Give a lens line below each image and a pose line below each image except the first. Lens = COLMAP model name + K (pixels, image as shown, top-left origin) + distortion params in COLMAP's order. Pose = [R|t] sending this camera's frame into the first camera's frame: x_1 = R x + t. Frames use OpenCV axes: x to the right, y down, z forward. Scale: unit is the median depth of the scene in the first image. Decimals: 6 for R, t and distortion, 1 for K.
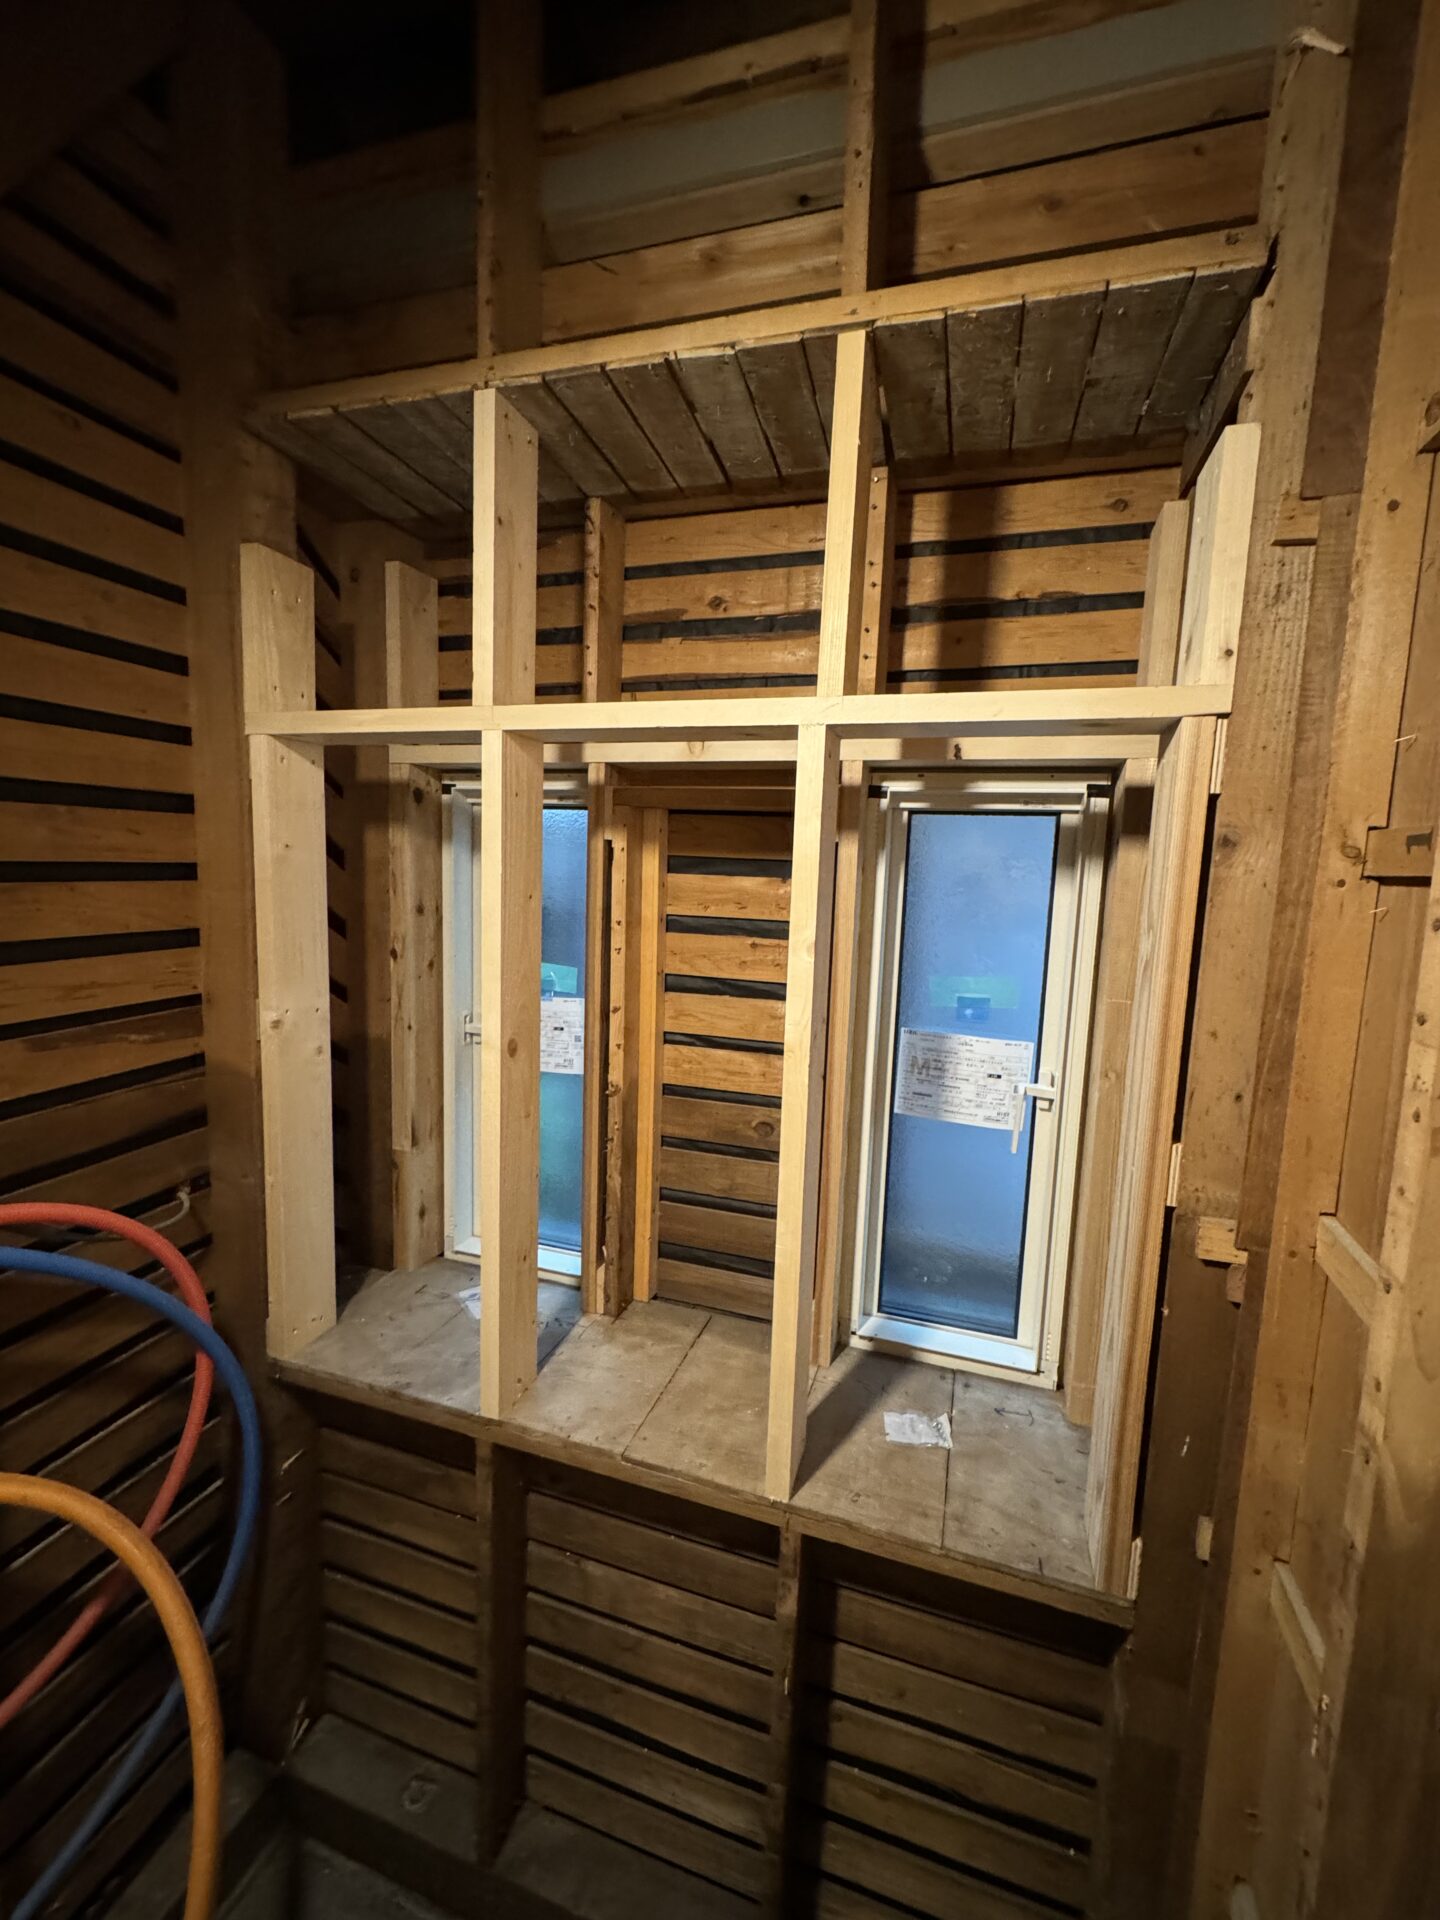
lens RADIAL K [[793.2, 0, 720.0], [0, 793.2, 960.0], [0, 0, 1]] dist [0.000195, 0.000316]
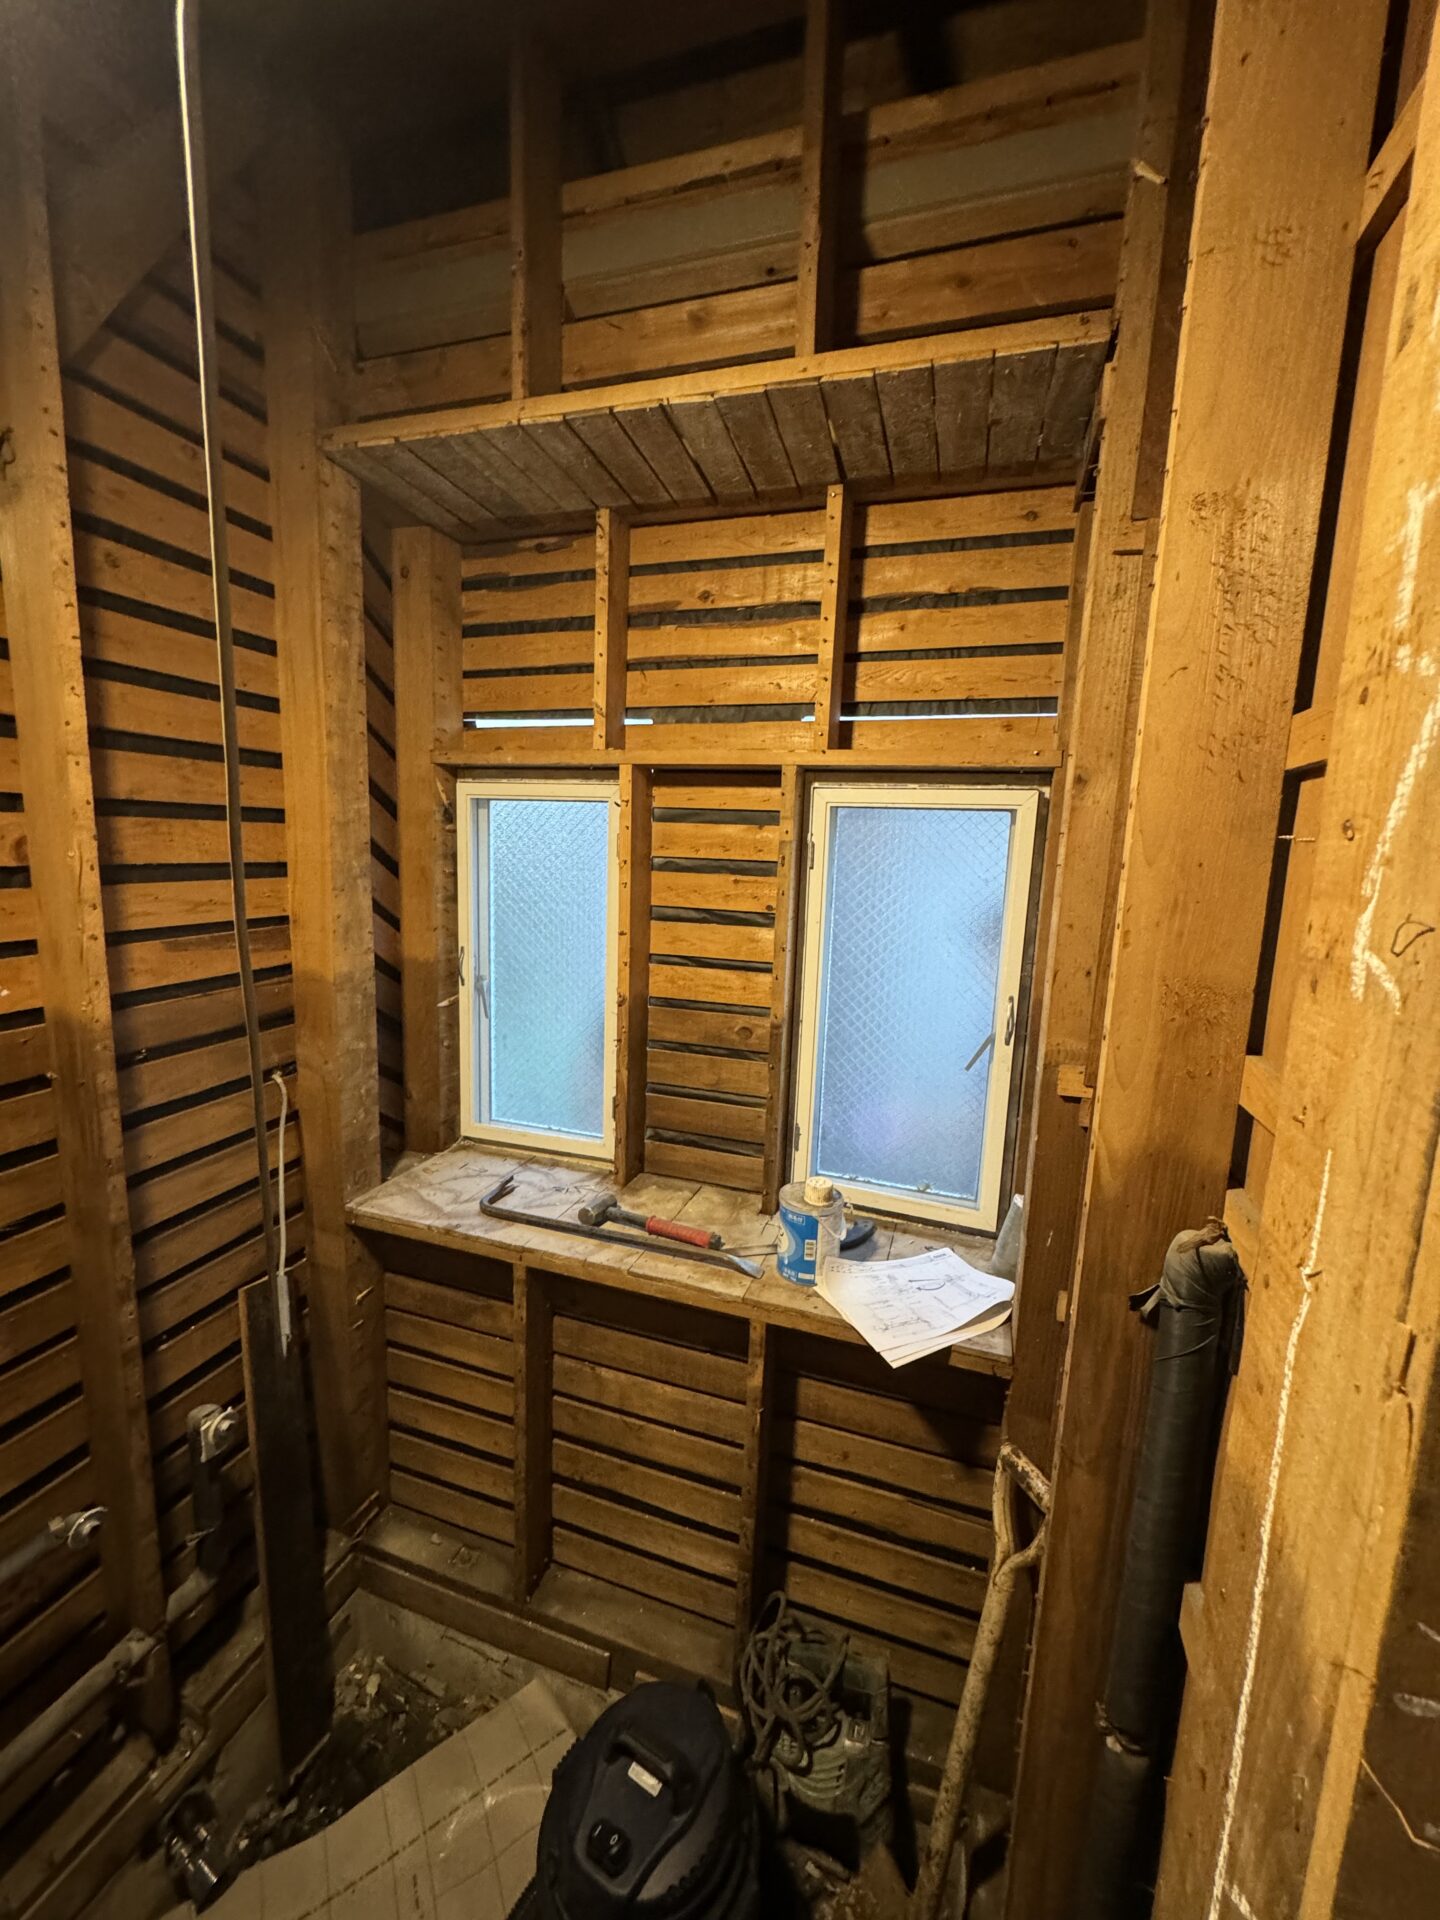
lens RADIAL K [[757.8, 0, 720.0], [0, 757.8, 960.0], [0, 0, 1]] dist [0.000321, -0.000137]
pose [[0.999989, 0.001891, -0.004391, 0.027803], [-0.001761, 0.999565, 0.029457, 0.081313], [0.004445, -0.029449, 0.999556, -0.197141]]
